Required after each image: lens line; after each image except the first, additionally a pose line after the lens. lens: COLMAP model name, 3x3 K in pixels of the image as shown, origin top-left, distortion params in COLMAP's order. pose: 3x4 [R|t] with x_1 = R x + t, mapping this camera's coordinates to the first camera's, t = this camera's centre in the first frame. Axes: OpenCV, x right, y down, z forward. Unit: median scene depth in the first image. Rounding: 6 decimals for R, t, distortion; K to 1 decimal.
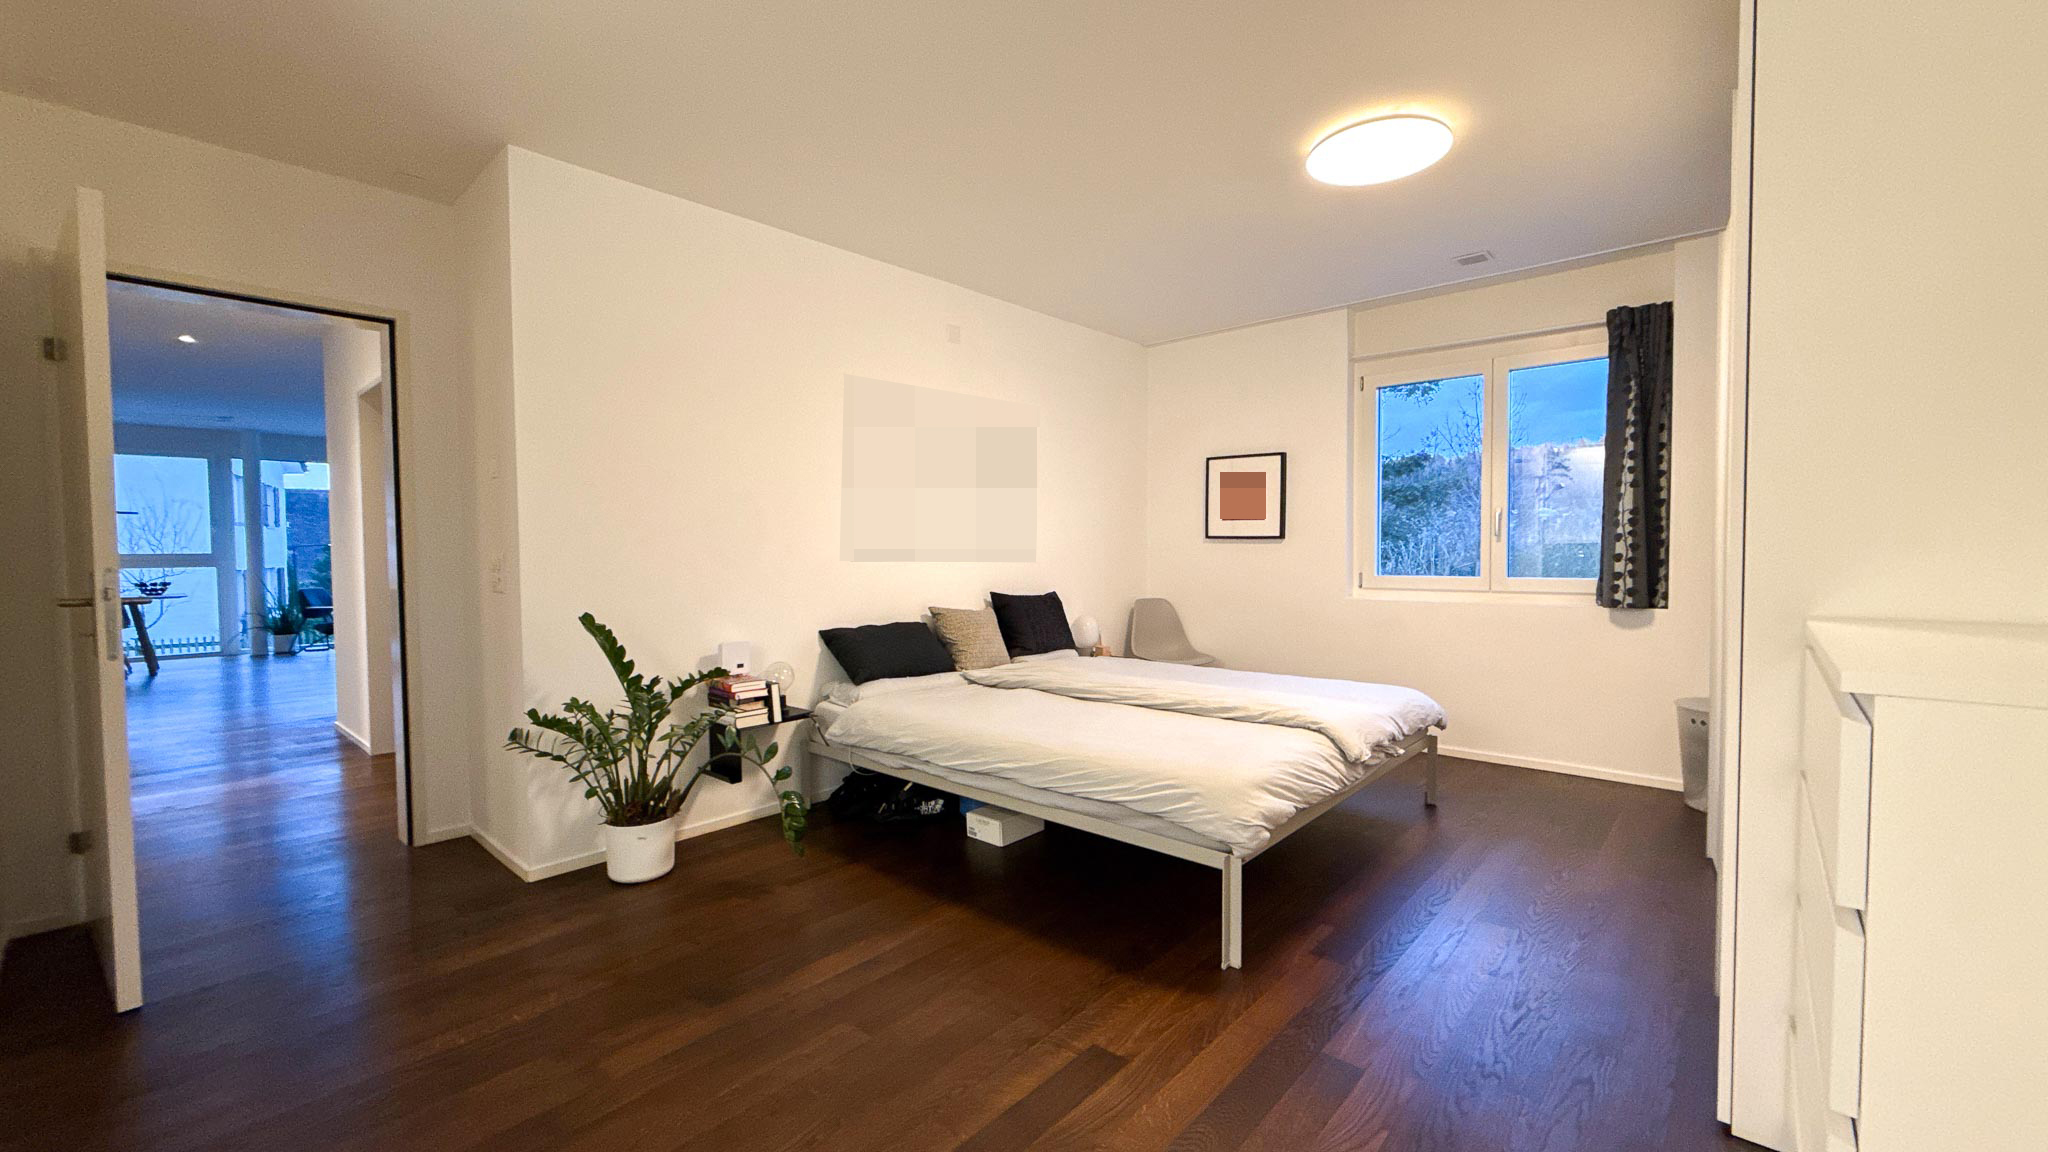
lens RADIAL K [[807.1, 0, 1024.0], [0, 807.1, 576.0], [0, 0, 1]] dist [-0.000403, -0.000033]
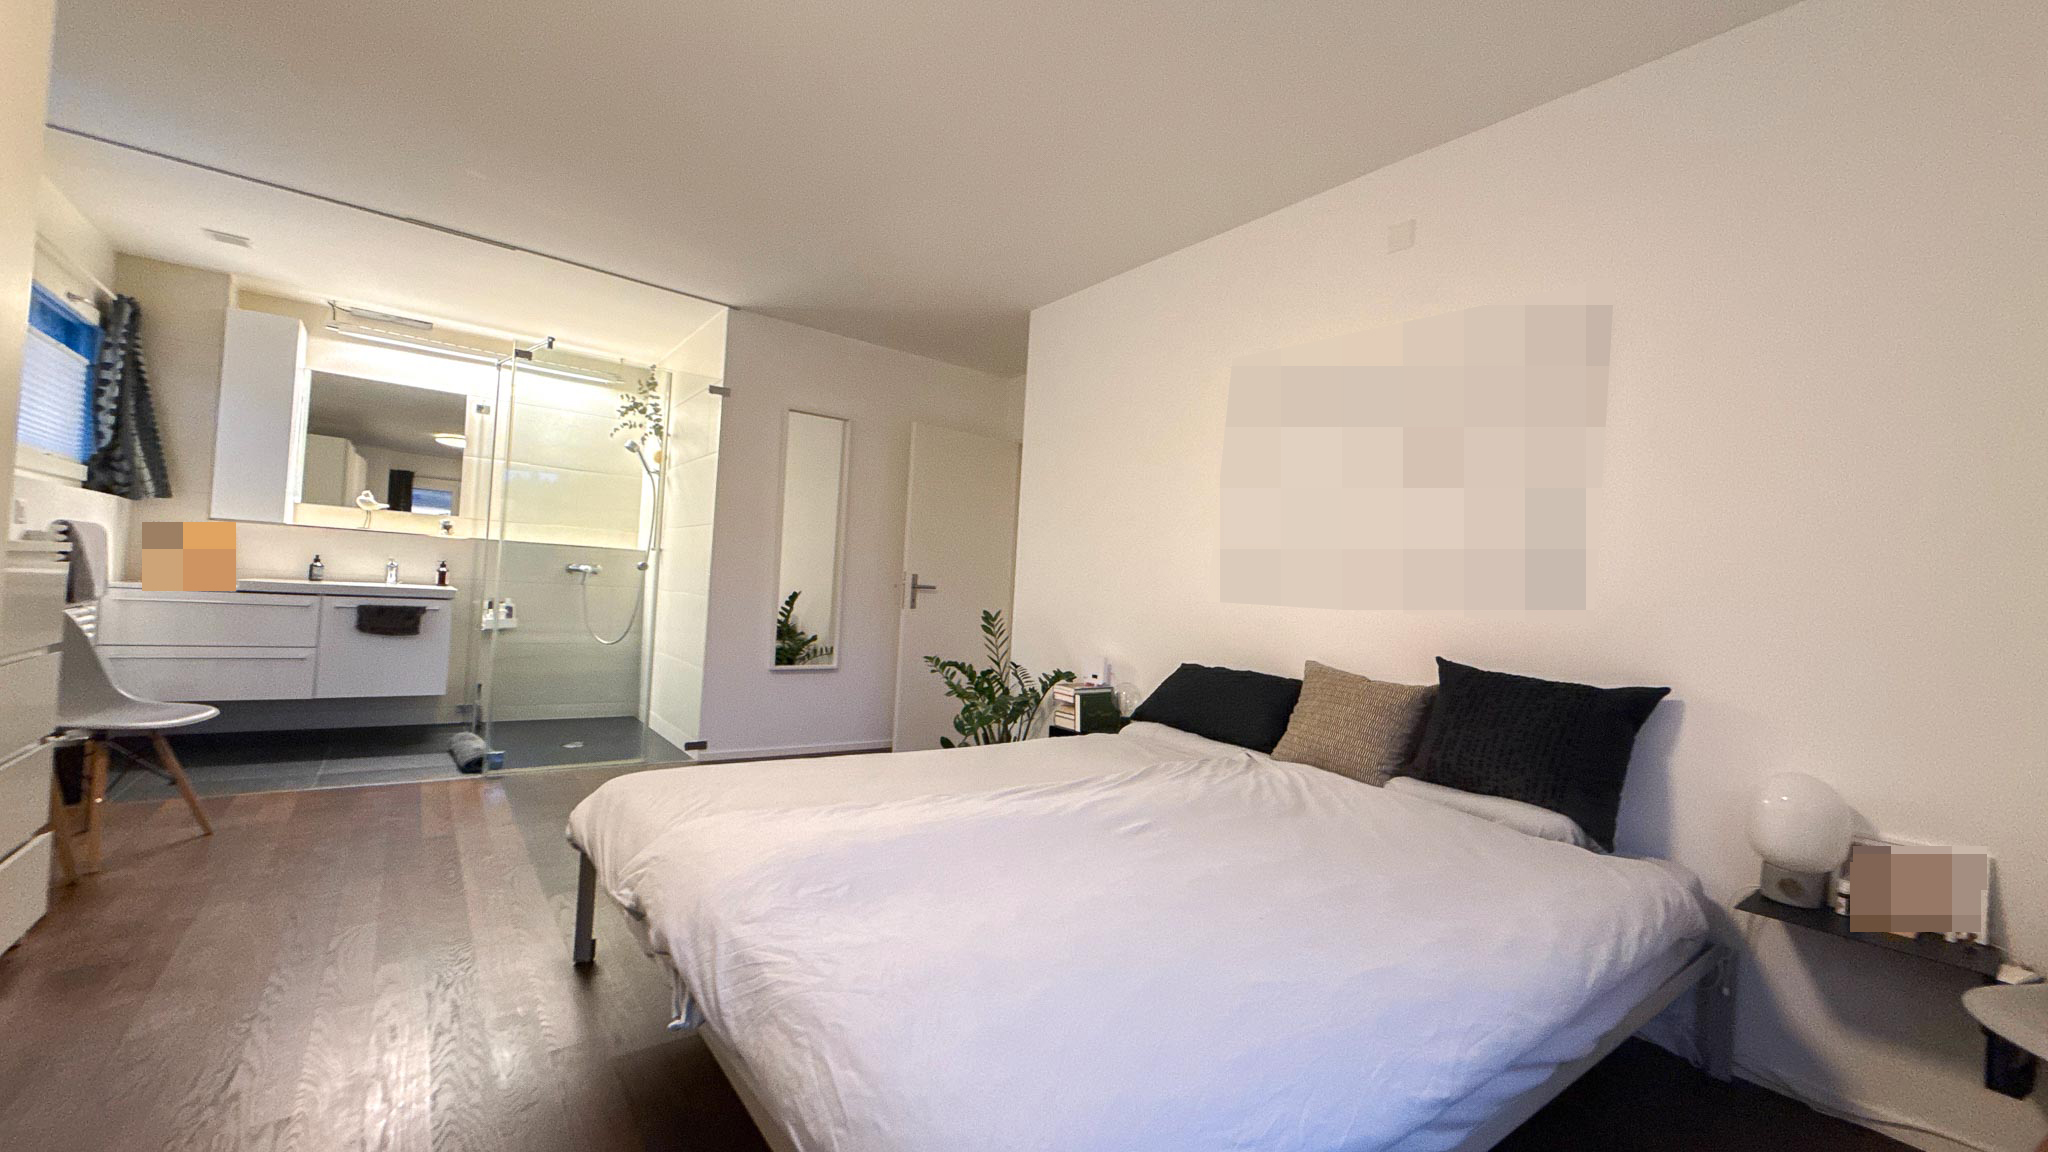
lens RADIAL K [[821.7, 0, 1024.0], [0, 821.7, 576.0], [0, 0, 1]] dist [0.017437, 0.000139]
pose [[-0.184077, -0.026942, -0.982542, 0.836397], [-0.089765, 0.995908, -0.010491, -0.006346], [0.978804, 0.086267, -0.185742, 1.214667]]
